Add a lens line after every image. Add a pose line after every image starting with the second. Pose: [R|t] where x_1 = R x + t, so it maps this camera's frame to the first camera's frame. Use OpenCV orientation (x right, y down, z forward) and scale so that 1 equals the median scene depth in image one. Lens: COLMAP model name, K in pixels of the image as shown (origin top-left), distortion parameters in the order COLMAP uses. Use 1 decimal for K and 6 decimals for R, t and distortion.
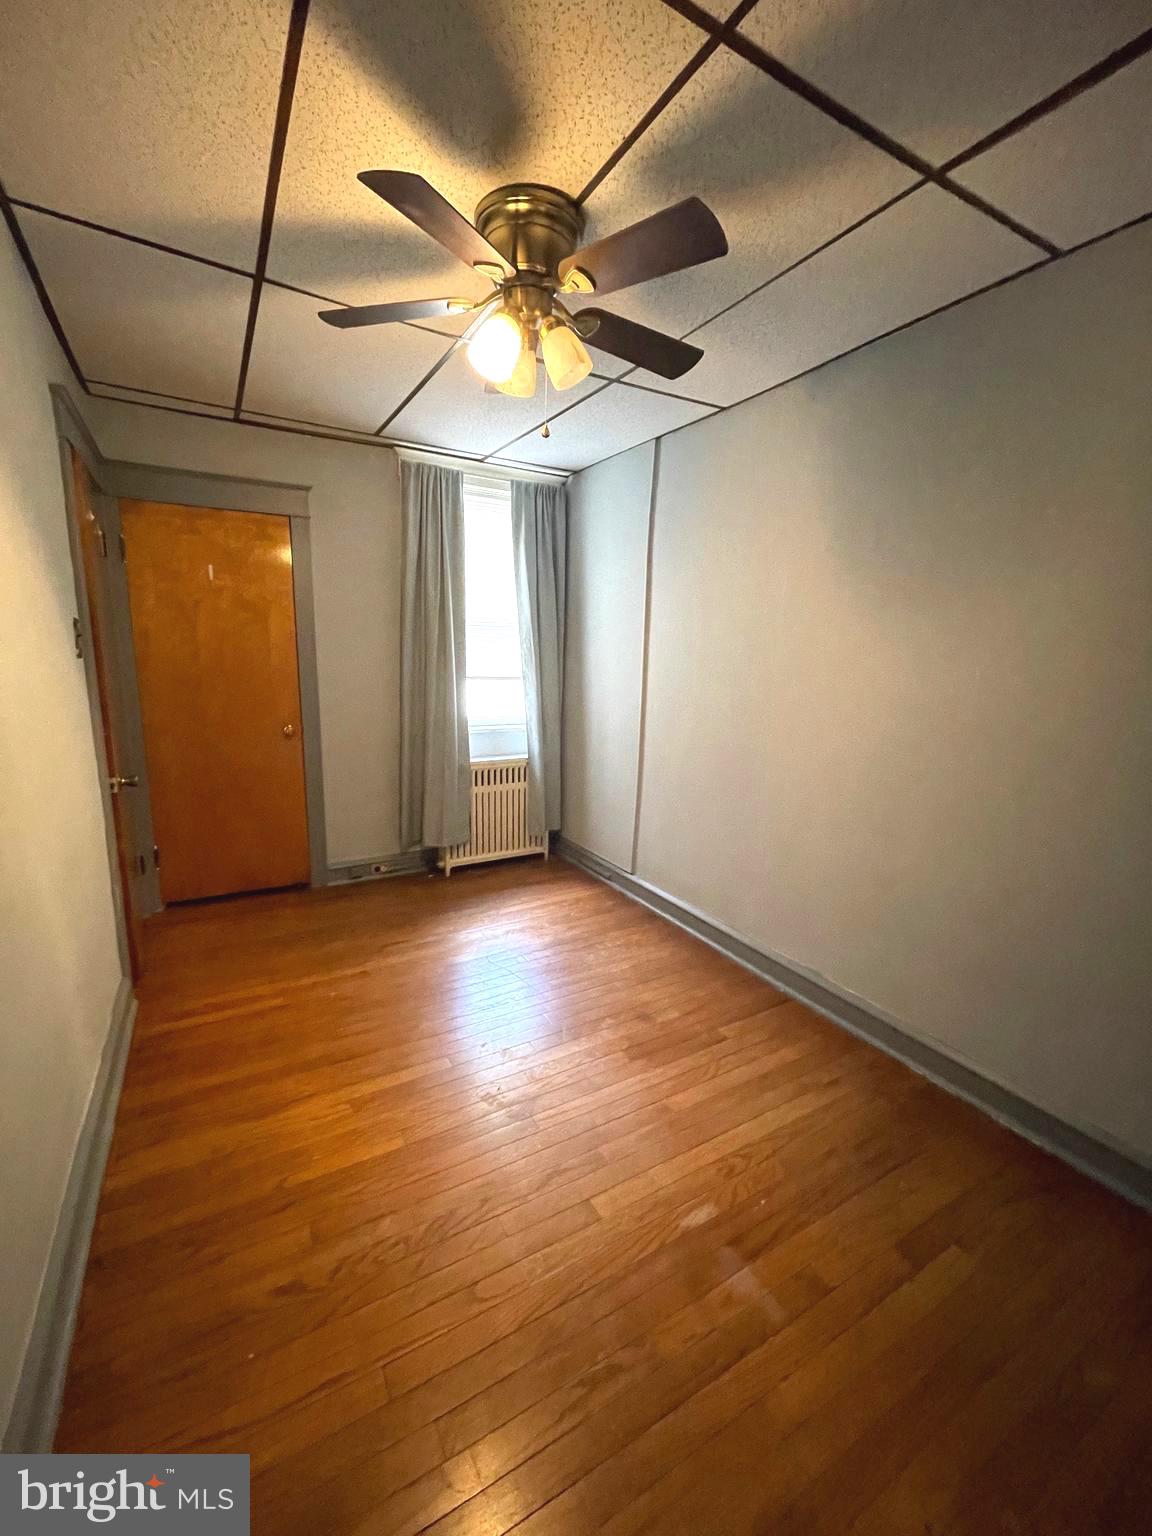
lens RADIAL K [[618.2, 0, 562.2], [0, 618.2, 769.6], [0, 0, 1]] dist [-0.001198, 0.000315]
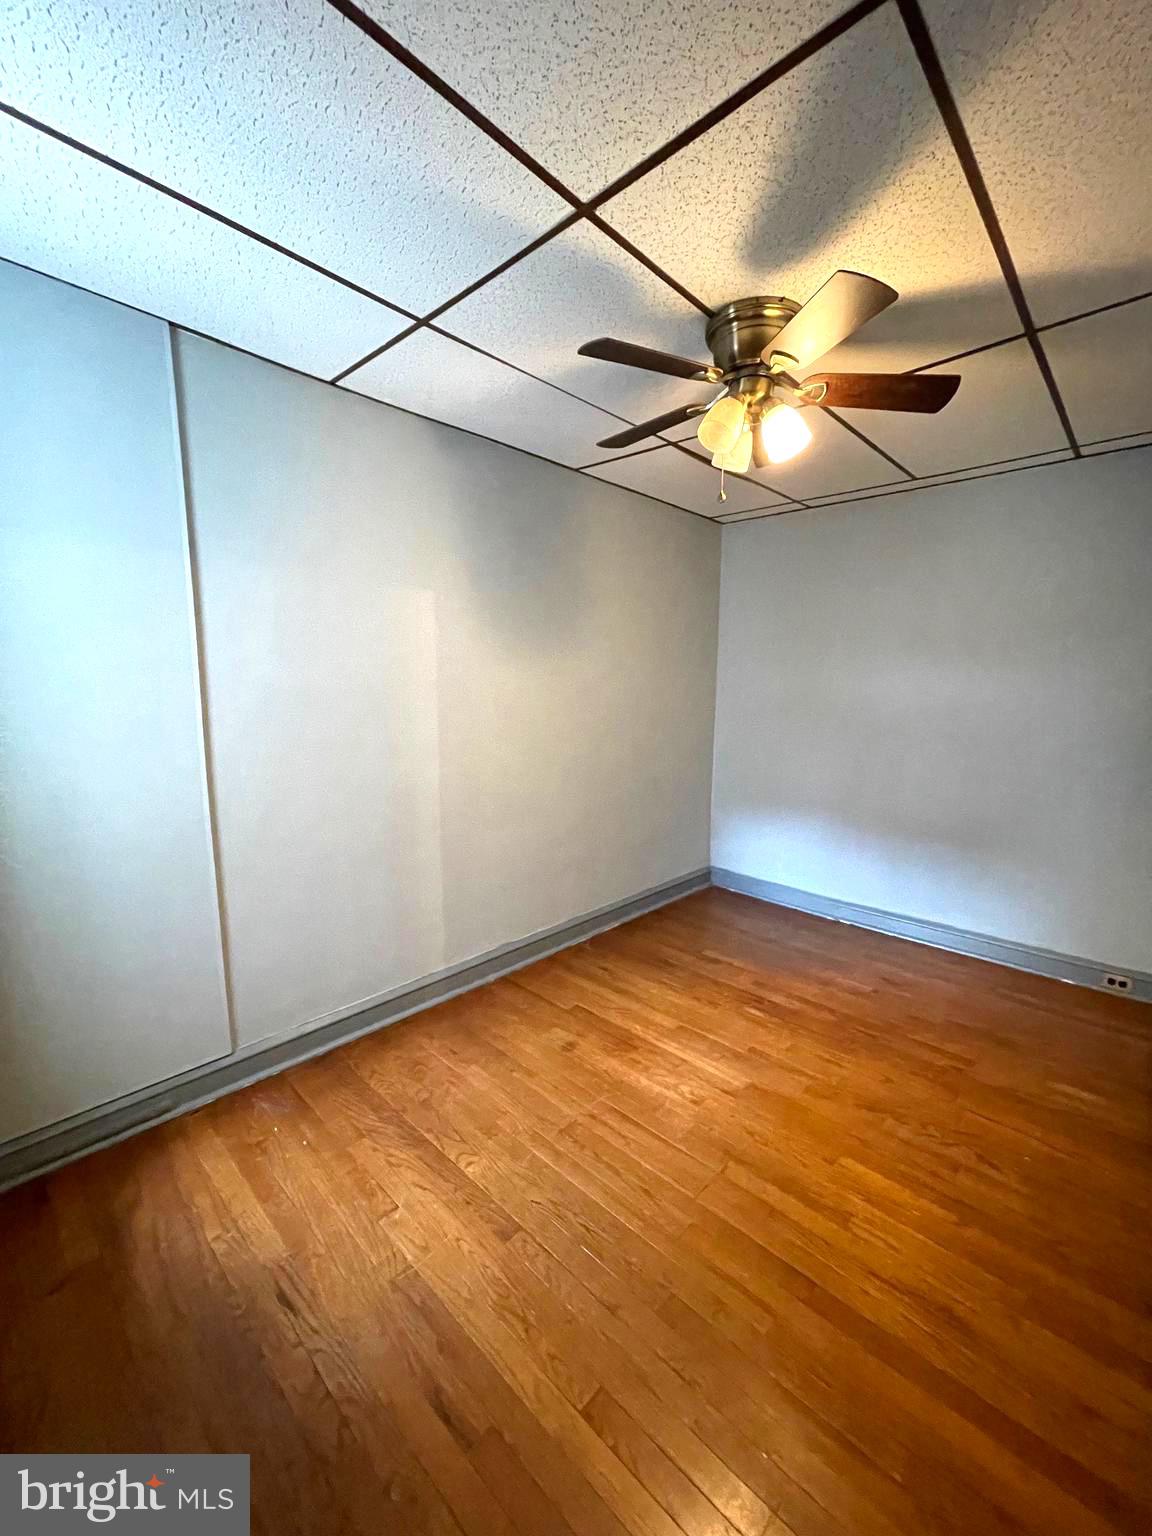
lens RADIAL K [[618.2, 0, 574.8], [0, 618.2, 775.3], [0, 0, 1]] dist [-0.001198, 0.000315]
pose [[-0.284778, -0.175681, 0.942357, -0.556220], [0.168447, 0.958595, 0.229612, -0.191520], [-0.943677, 0.224126, -0.243394, 0.846456]]
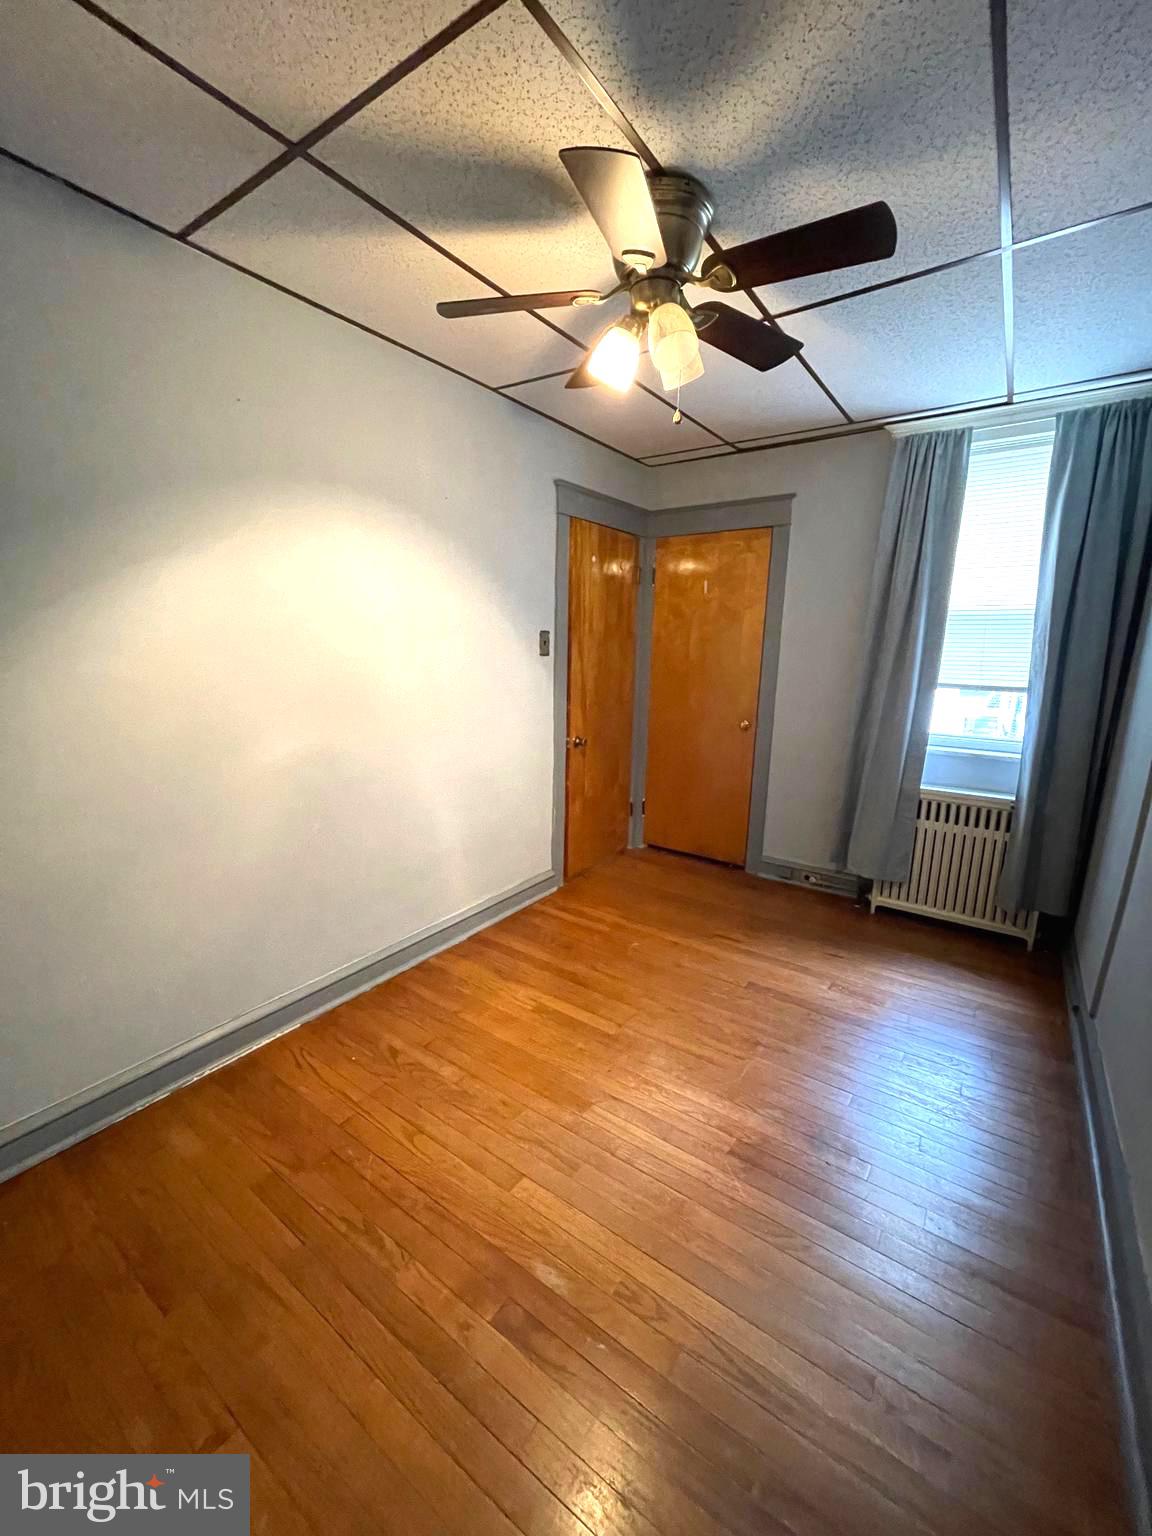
lens RADIAL K [[618.2, 0, 576.3], [0, 618.2, 770.2], [0, 0, 1]] dist [-0.001198, 0.000315]
pose [[0.422340, 0.172019, -0.889965, 0.440285], [-0.175136, 0.978813, 0.106079, -0.049803], [0.889357, 0.111063, 0.443519, 0.265758]]
